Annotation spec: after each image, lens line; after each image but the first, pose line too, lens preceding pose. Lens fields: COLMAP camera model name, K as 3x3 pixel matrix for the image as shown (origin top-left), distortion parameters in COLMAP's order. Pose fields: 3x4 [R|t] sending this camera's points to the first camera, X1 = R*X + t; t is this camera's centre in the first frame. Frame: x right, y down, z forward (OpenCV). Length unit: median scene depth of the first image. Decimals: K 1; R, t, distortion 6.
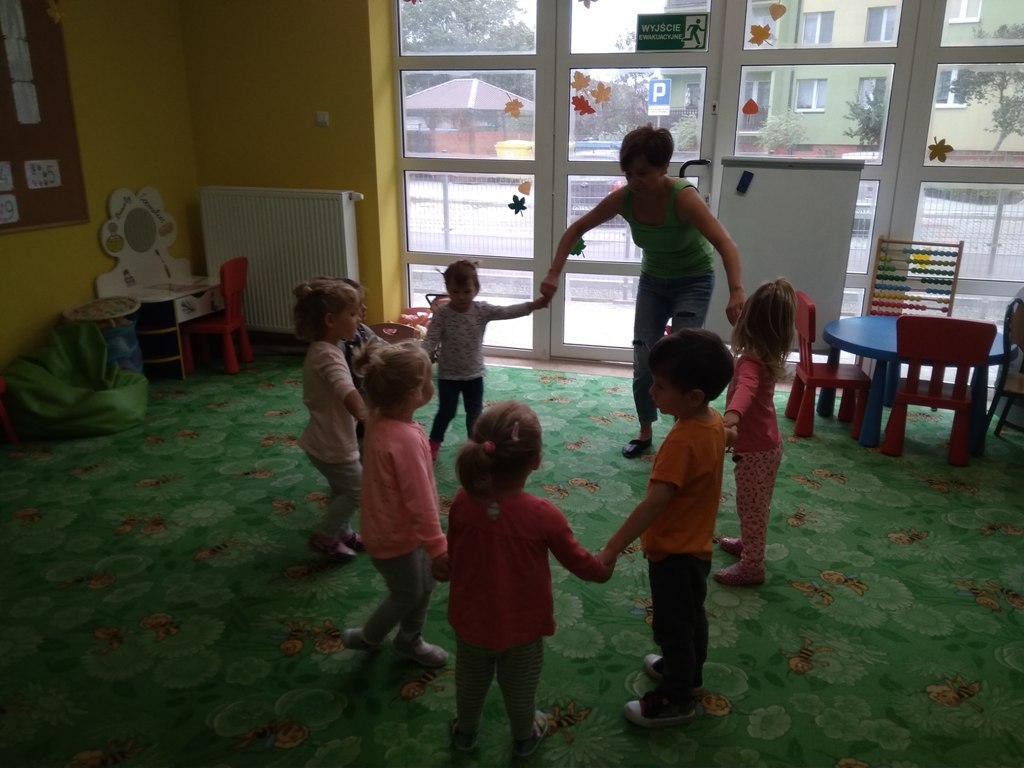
lens RADIAL K [[846.3, 0, 525.9], [0, 846.3, 379.2], [0, 0, 1]] dist [0.070898, -0.128989]
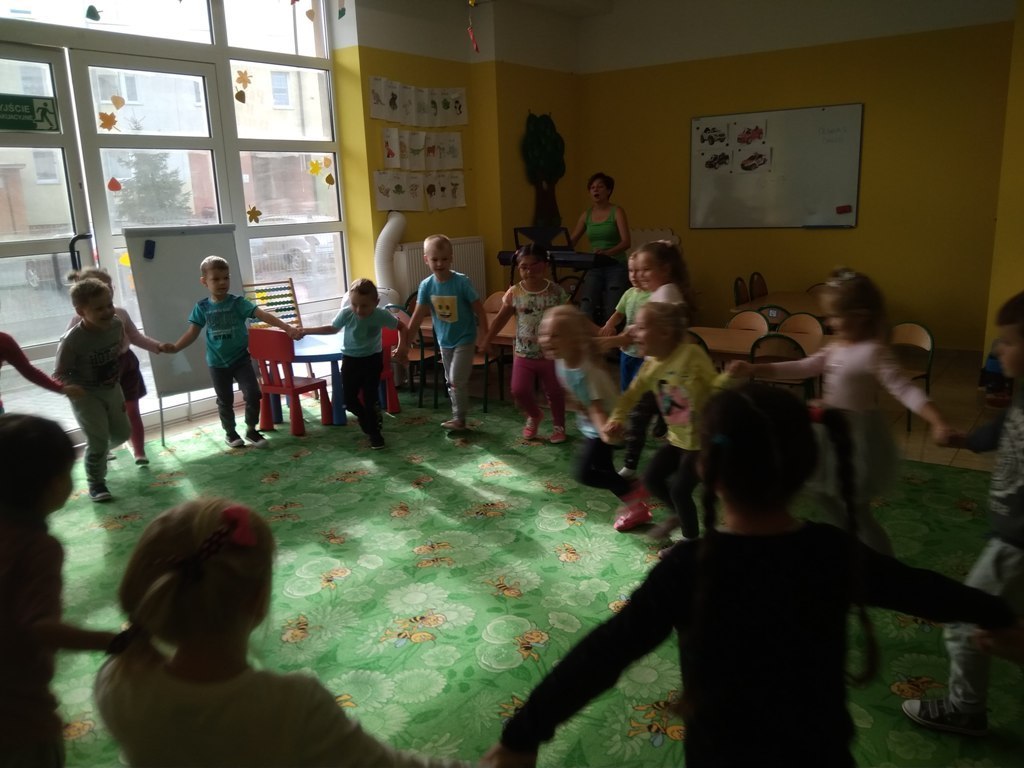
lens RADIAL K [[846.3, 0, 525.9], [0, 846.3, 379.2], [0, 0, 1]] dist [0.070898, -0.128989]
pose [[0.315937, -0.222036, 0.922434, -0.662304], [0.302539, 0.945055, 0.123860, -0.061473], [-0.899252, 0.239941, 0.365753, 0.193039]]
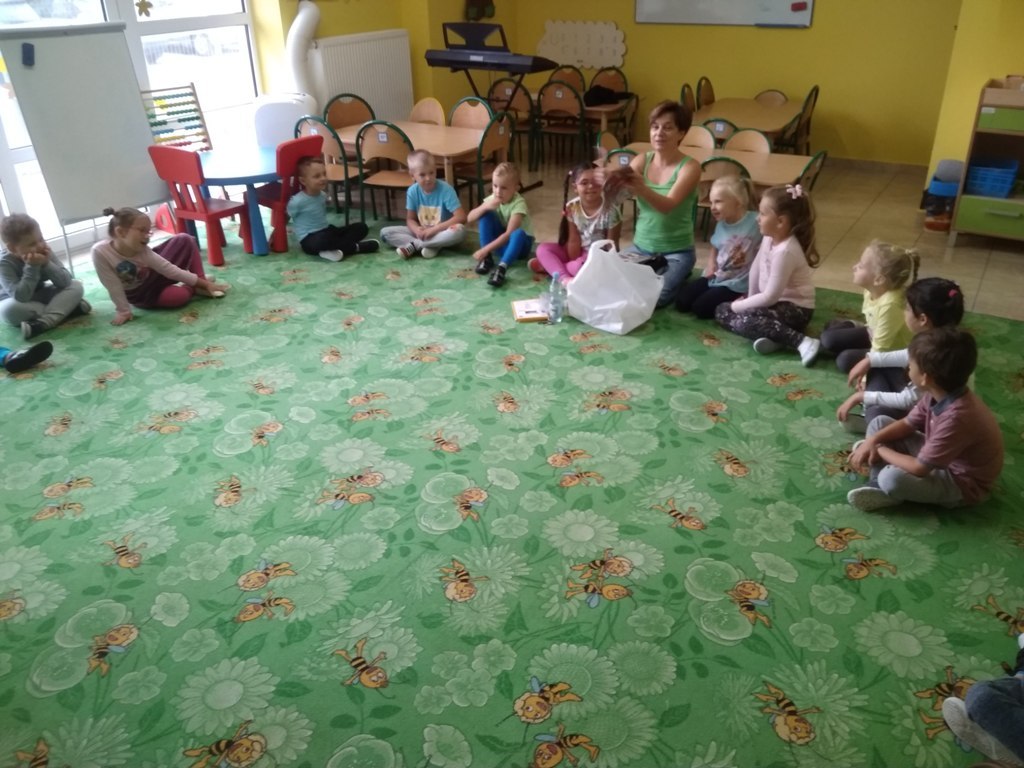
lens RADIAL K [[852.4, 0, 529.3], [0, 852.4, 384.4], [0, 0, 1]] dist [0.101100, -0.189184]
pose [[0.241784, -0.441986, 0.863822, -0.626072], [0.287277, 0.882931, 0.371354, -0.098343], [-0.926829, 0.158369, 0.340451, 0.194968]]
